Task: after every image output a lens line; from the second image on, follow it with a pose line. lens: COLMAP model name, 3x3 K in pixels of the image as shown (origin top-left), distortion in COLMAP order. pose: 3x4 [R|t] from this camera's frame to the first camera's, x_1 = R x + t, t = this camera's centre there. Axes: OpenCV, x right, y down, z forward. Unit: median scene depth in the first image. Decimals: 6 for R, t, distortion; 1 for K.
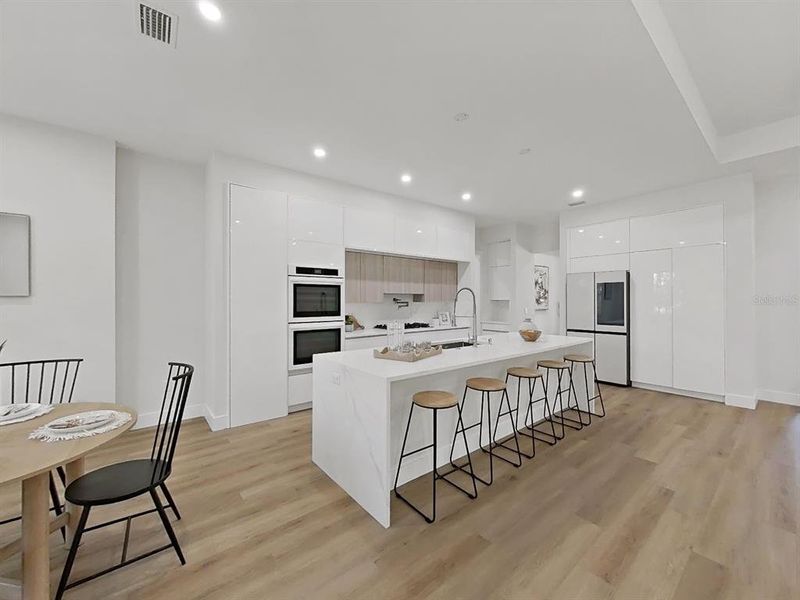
lens RADIAL K [[322.5, 0, 400.9], [0, 322.5, 300.1], [0, 0, 1]] dist [-0.001787, -0.000240]
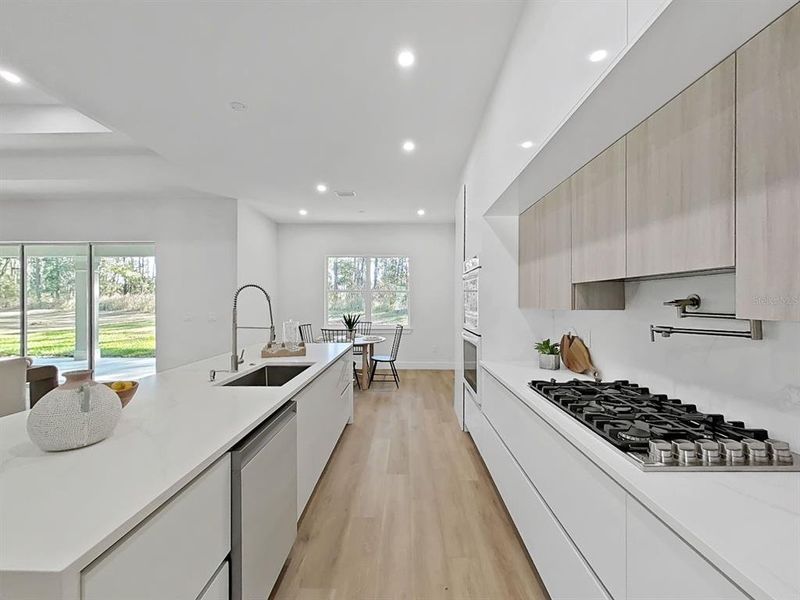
lens RADIAL K [[322.5, 0, 400.9], [0, 322.5, 300.1], [0, 0, 1]] dist [-0.001787, -0.000240]
pose [[-0.643565, -0.002774, -0.765386, 0.404769], [-0.000077, 0.999994, -0.003560, -0.002802], [0.765391, -0.002232, -0.643561, 1.309228]]
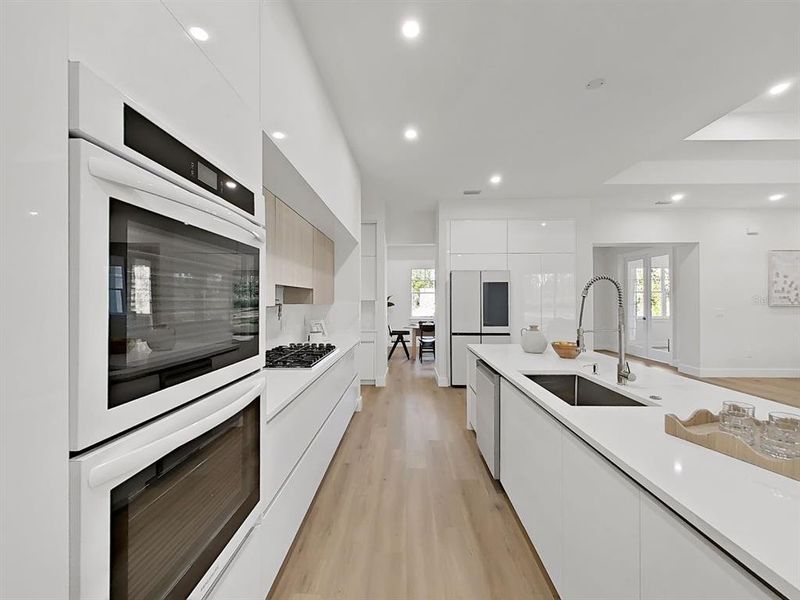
lens RADIAL K [[322.5, 0, 400.9], [0, 322.5, 300.1], [0, 0, 1]] dist [-0.001787, -0.000240]
pose [[0.646133, 0.001457, 0.763223, -0.332083], [0.001608, 0.999993, -0.003271, 0.002531], [-0.763223, 0.003341, 0.646127, 0.716175]]
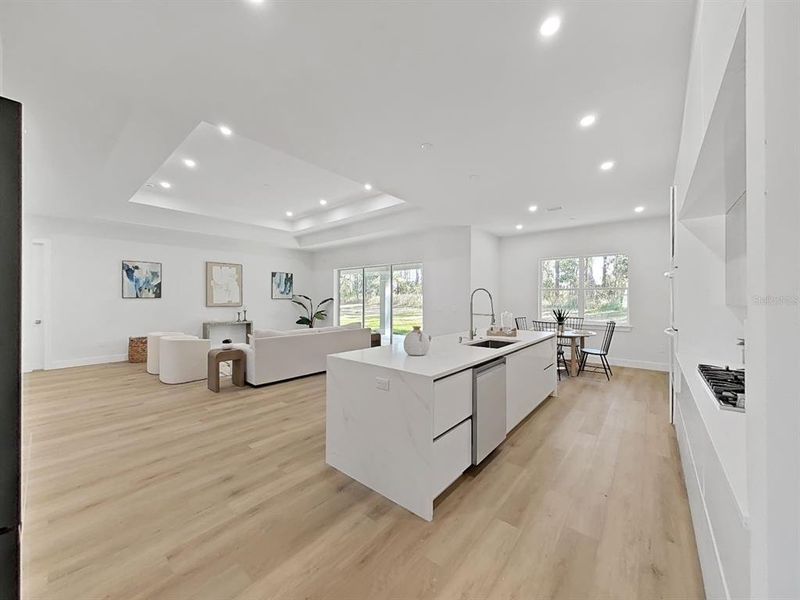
lens RADIAL K [[300.6, 0, 406.6], [0, 300.6, 299.4], [0, 0, 1]] dist [-0.000949, 0.000070]
pose [[-0.980043, 0.000581, -0.198786, 0.513620], [0.000141, 0.999998, 0.002228, -0.002555], [0.198787, 0.002155, -0.980040, 1.534021]]
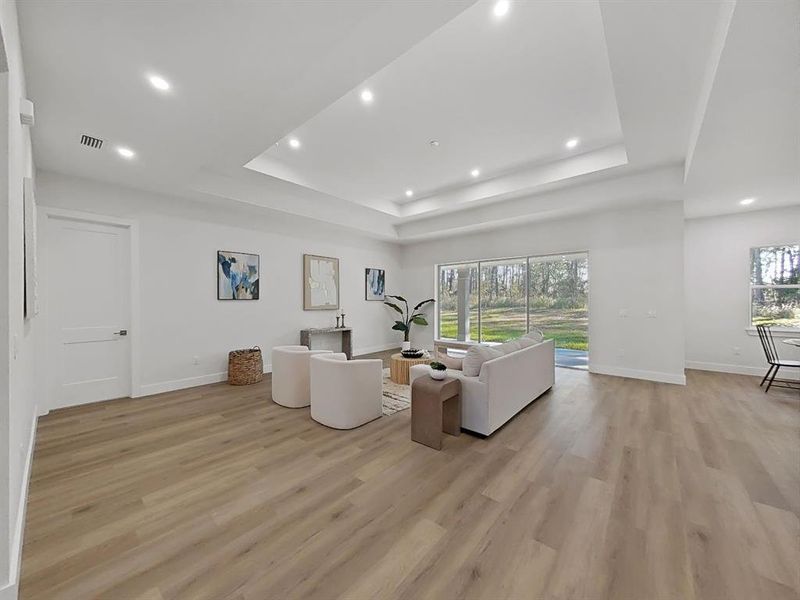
lens RADIAL K [[297.1, 0, 400.8], [0, 297.1, 299.8], [0, 0, 1]] dist [-0.001435, -0.000112]
pose [[-0.984015, 0.002870, -0.178065, 1.145985], [0.003227, 0.999993, -0.001715, -0.001711], [0.178059, -0.002263, -0.984017, 1.001793]]
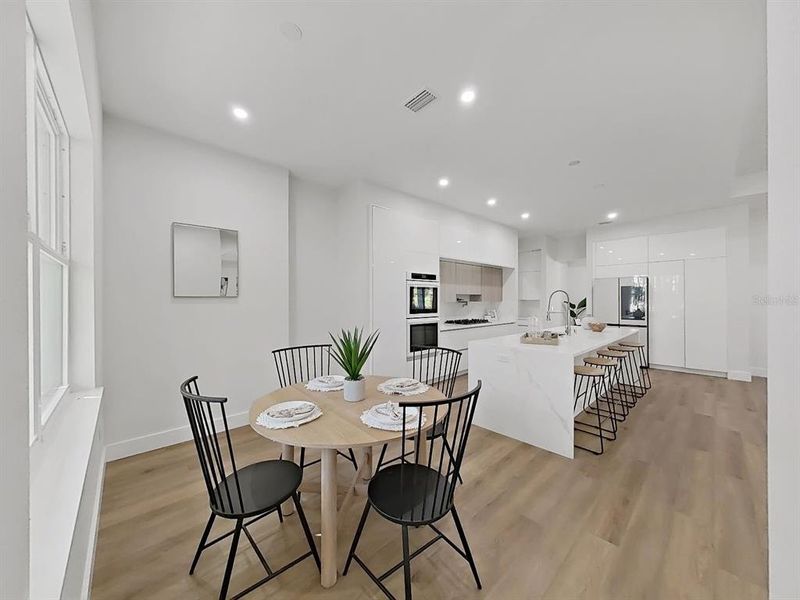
lens RADIAL K [[297.1, 0, 400.8], [0, 297.1, 299.8], [0, 0, 1]] dist [-0.001435, -0.000112]
pose [[0.997677, -0.000228, 0.068115, -0.408133], [0.000243, 1.000000, -0.000215, 0.000048], [-0.068115, 0.000231, 0.997677, -0.119916]]
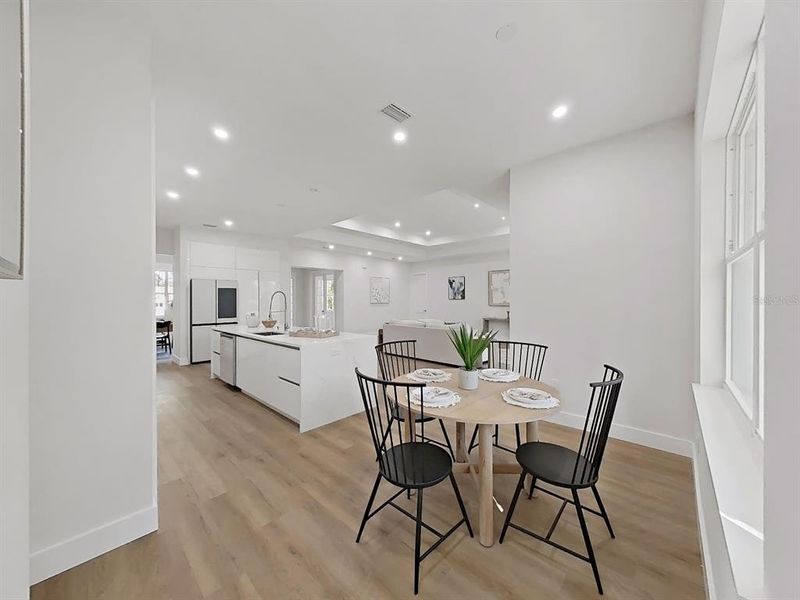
lens RADIAL K [[297.1, 0, 400.8], [0, 297.1, 299.8], [0, 0, 1]] dist [-0.001435, -0.000112]
pose [[-0.140597, 0.003900, 0.990059, -0.924148], [0.003487, 0.999988, -0.003444, 0.004879], [-0.990061, 0.002968, -0.140609, 0.512700]]
